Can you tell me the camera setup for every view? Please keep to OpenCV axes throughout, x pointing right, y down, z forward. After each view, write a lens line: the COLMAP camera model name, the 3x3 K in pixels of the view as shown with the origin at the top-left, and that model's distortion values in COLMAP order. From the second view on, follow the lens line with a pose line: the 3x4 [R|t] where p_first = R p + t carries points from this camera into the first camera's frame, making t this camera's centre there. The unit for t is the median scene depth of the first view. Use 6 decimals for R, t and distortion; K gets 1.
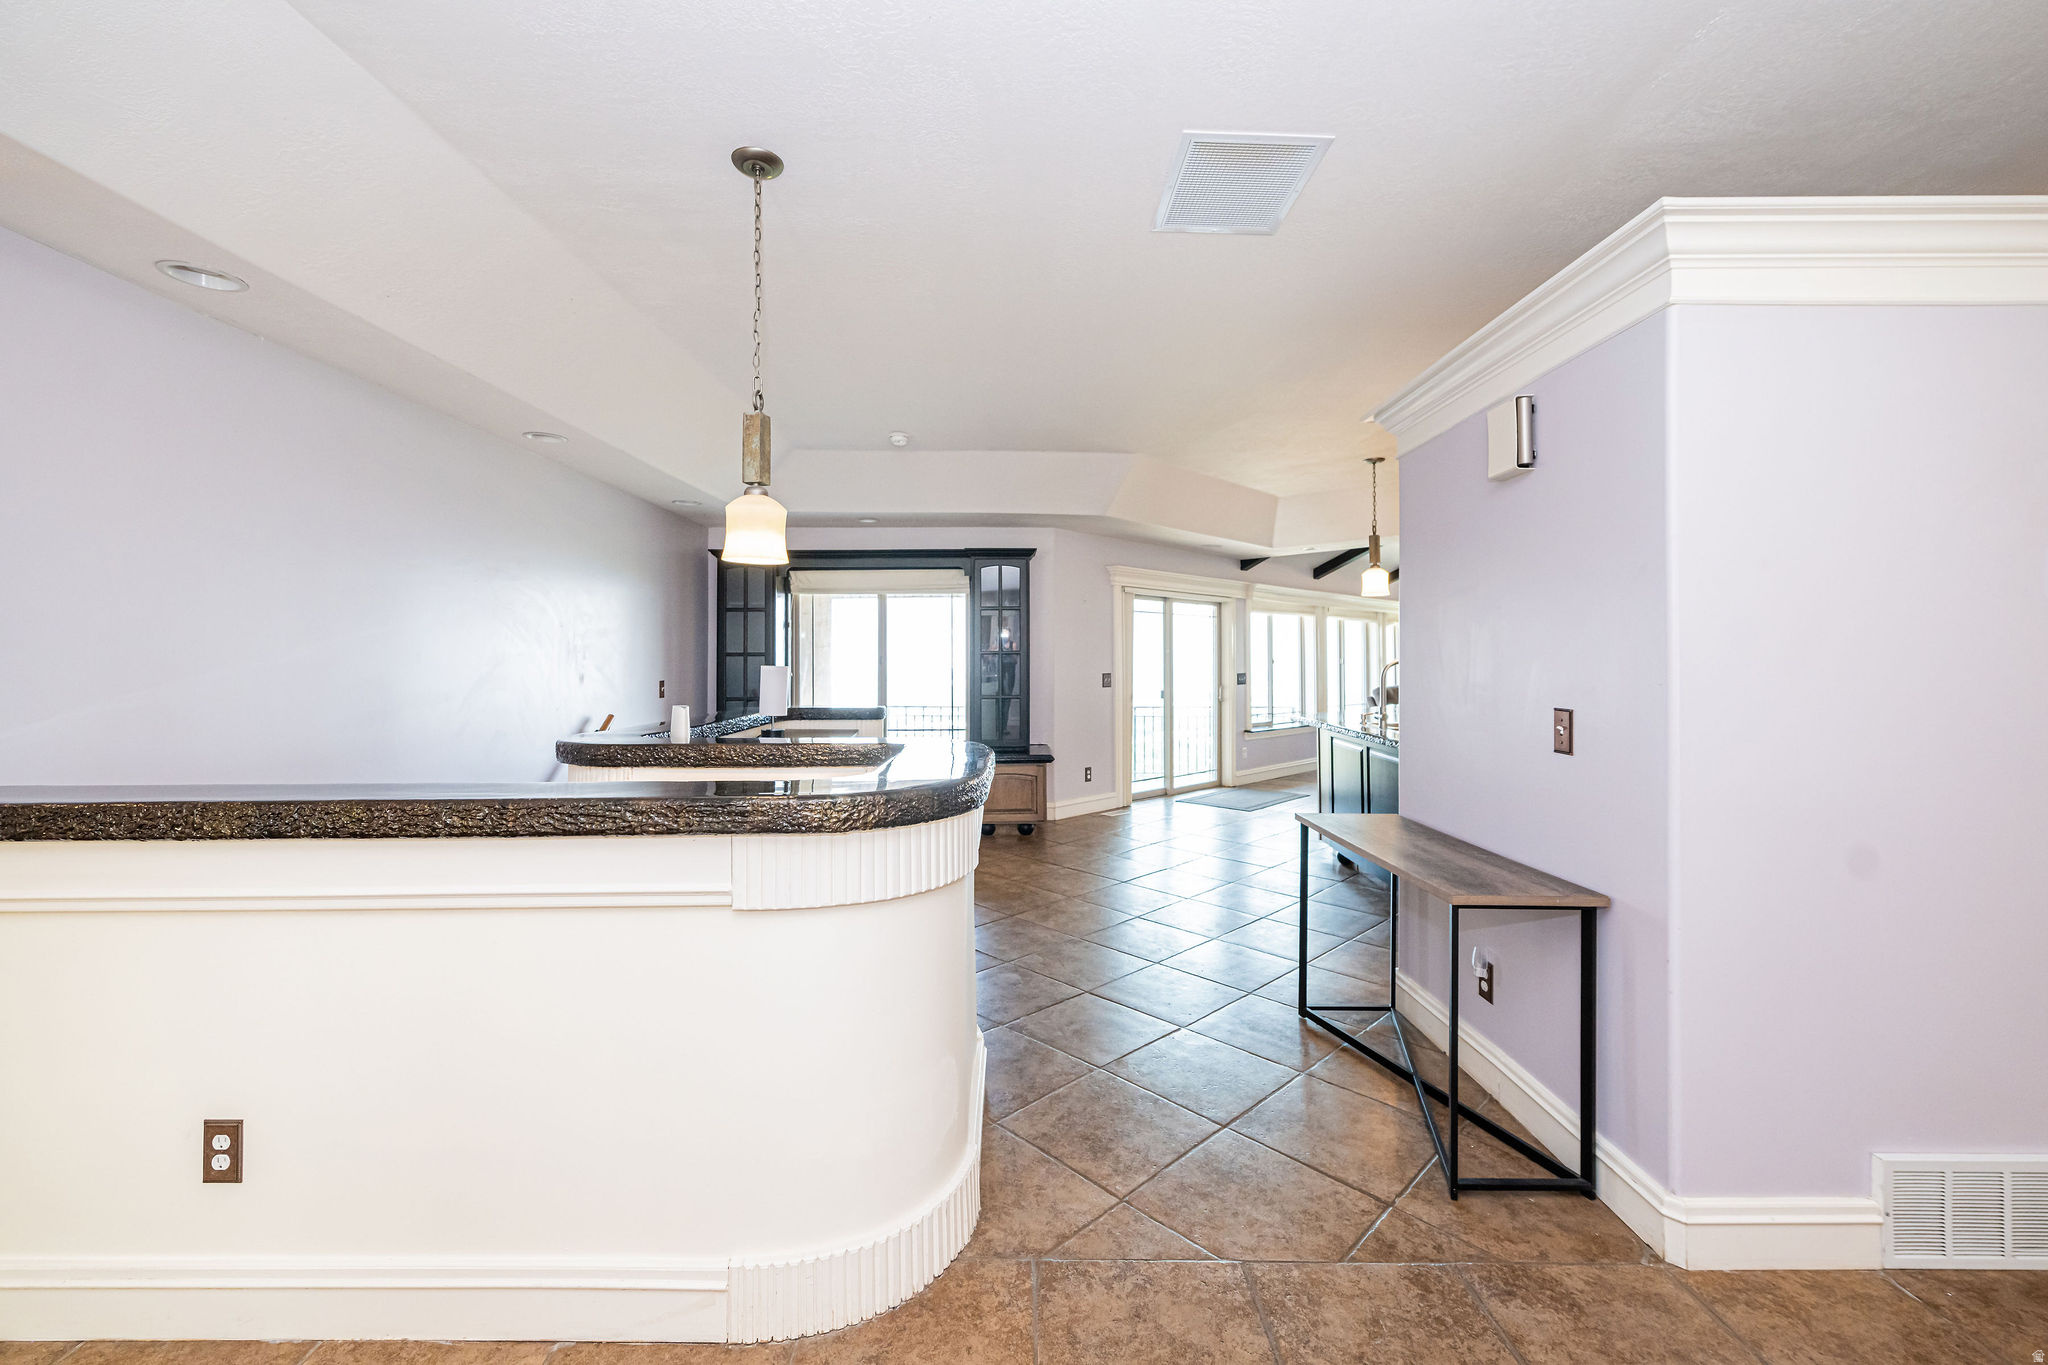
lens RADIAL K [[792.3, 0, 1030.8], [0, 792.3, 678.9], [0, 0, 1]] dist [0.001201, 0.000227]
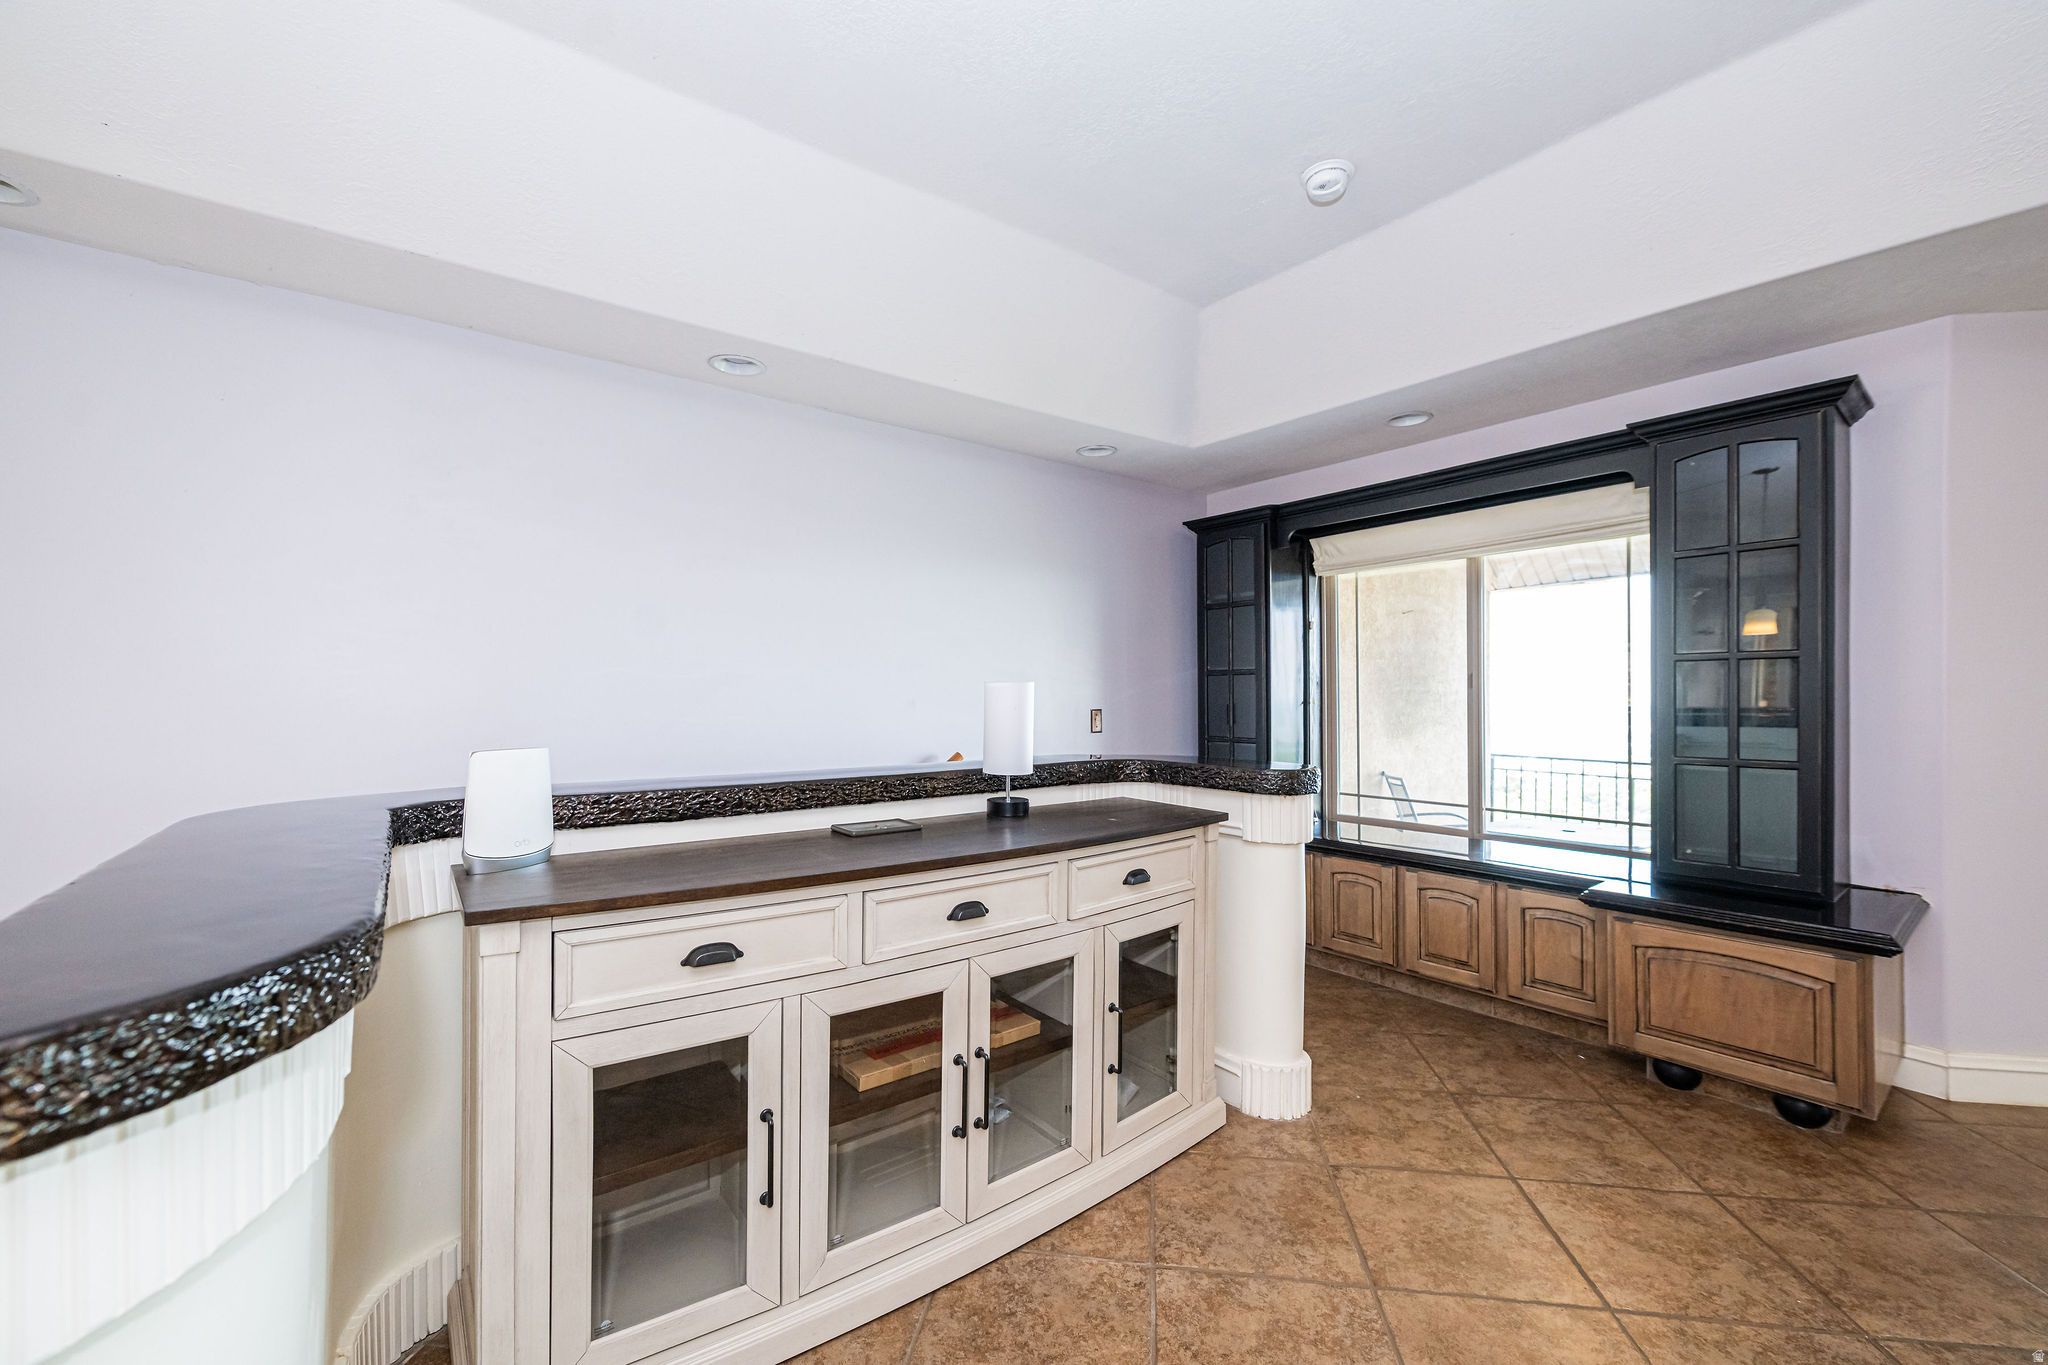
lens RADIAL K [[828.5, 0, 1034.3], [0, 828.5, 706.7], [0, 0, 1]] dist [0.001060, 0.000138]
pose [[0.614134, 0.015568, -0.789048, 0.079571], [-0.017856, 0.999824, 0.005828, -0.003535], [0.789000, 0.010510, 0.614304, 0.451768]]
